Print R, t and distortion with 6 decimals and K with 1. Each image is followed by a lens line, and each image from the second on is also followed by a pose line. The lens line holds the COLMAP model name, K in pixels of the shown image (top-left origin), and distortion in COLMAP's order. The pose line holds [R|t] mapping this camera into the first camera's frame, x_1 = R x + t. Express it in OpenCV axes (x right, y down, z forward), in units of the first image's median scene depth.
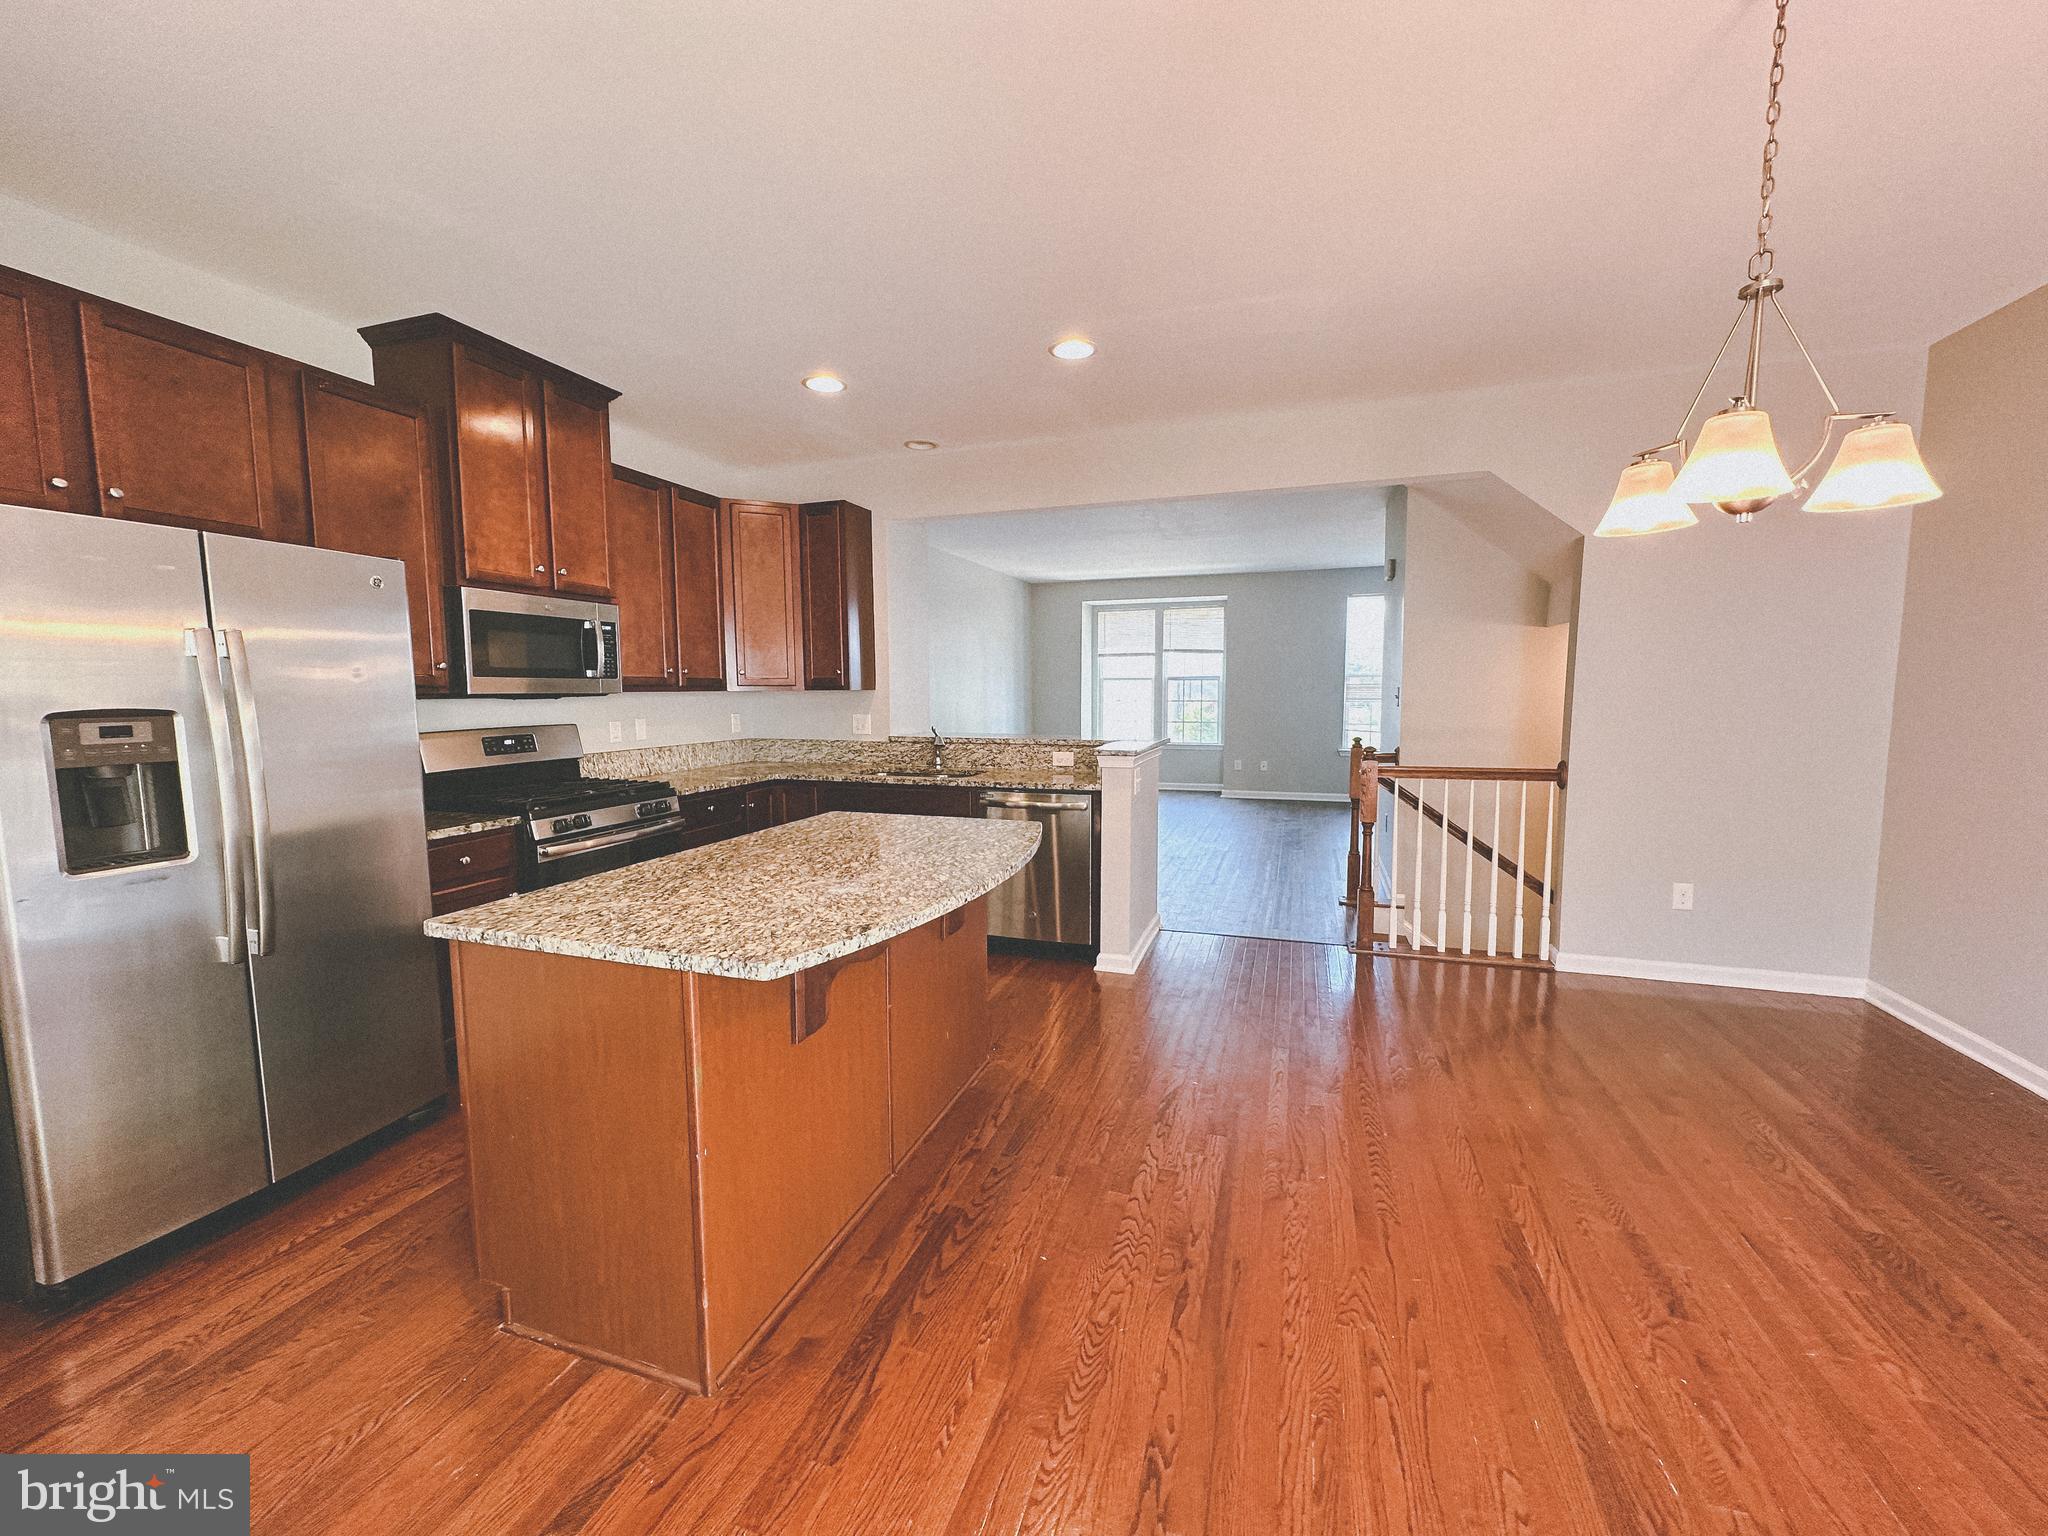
lens RADIAL K [[816.0, 0, 1025.7], [0, 816.0, 760.2], [0, 0, 1]] dist [-0.003523, -0.000659]
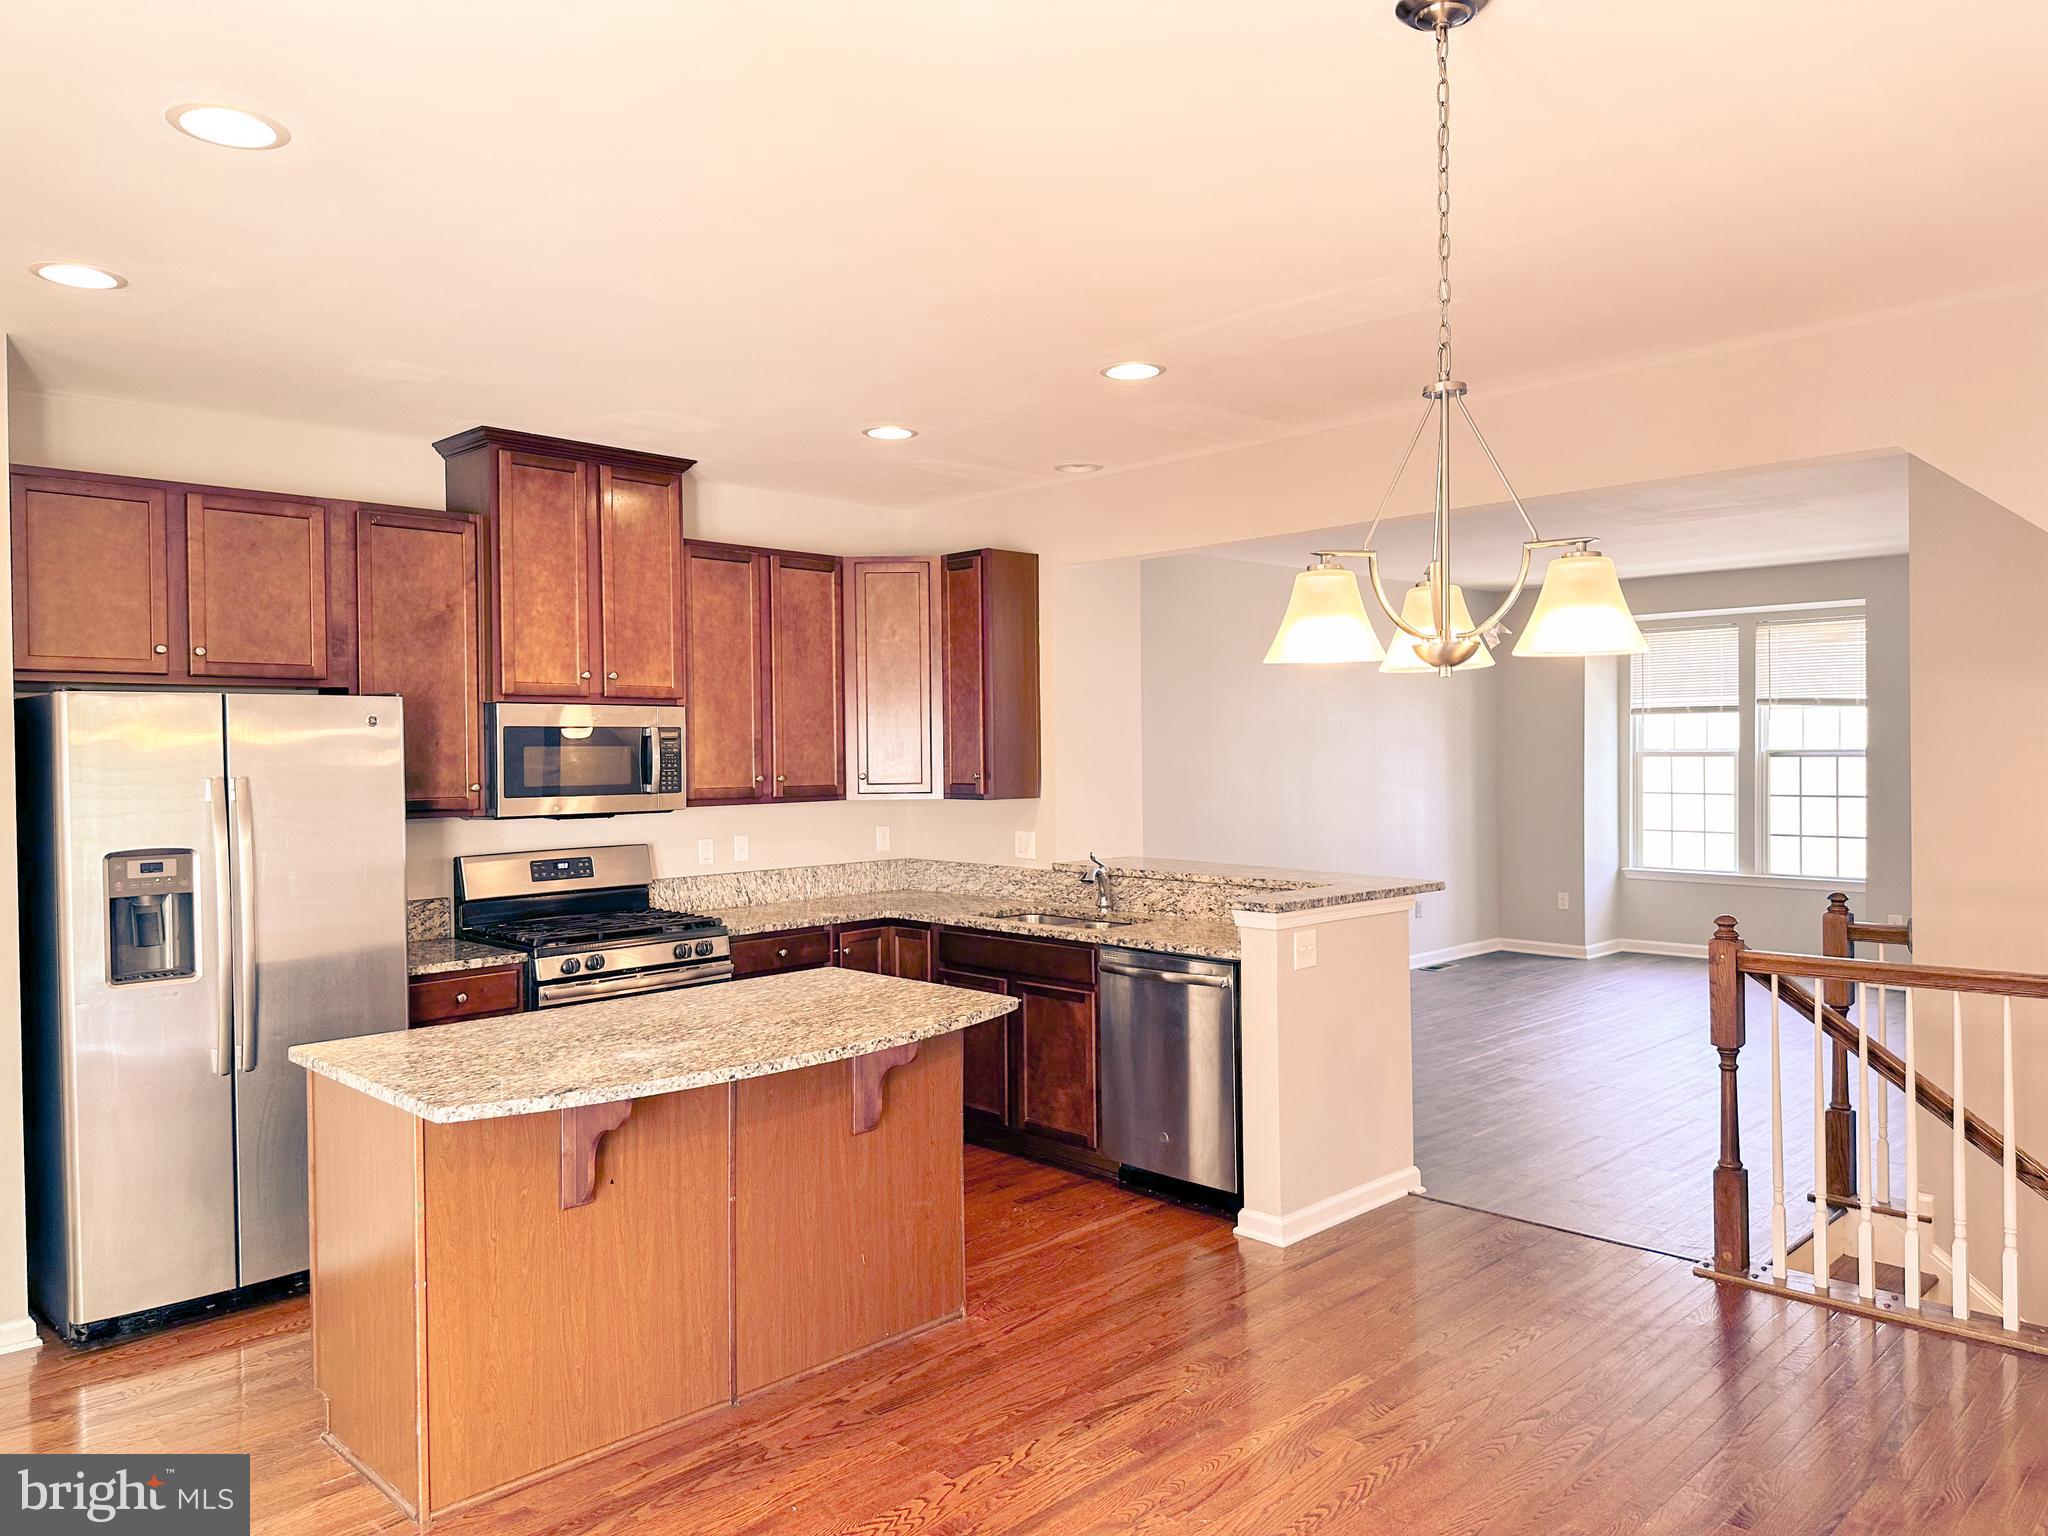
lens RADIAL K [[1449.9, 0, 1037.0], [0, 1449.9, 753.1], [0, 0, 1]] dist [0.045790, -0.050276]
pose [[0.894782, -0.000033, -0.446503, 0.519592], [-0.034889, 0.996937, -0.069990, -0.049931], [0.445138, 0.078204, 0.892041, -0.185459]]
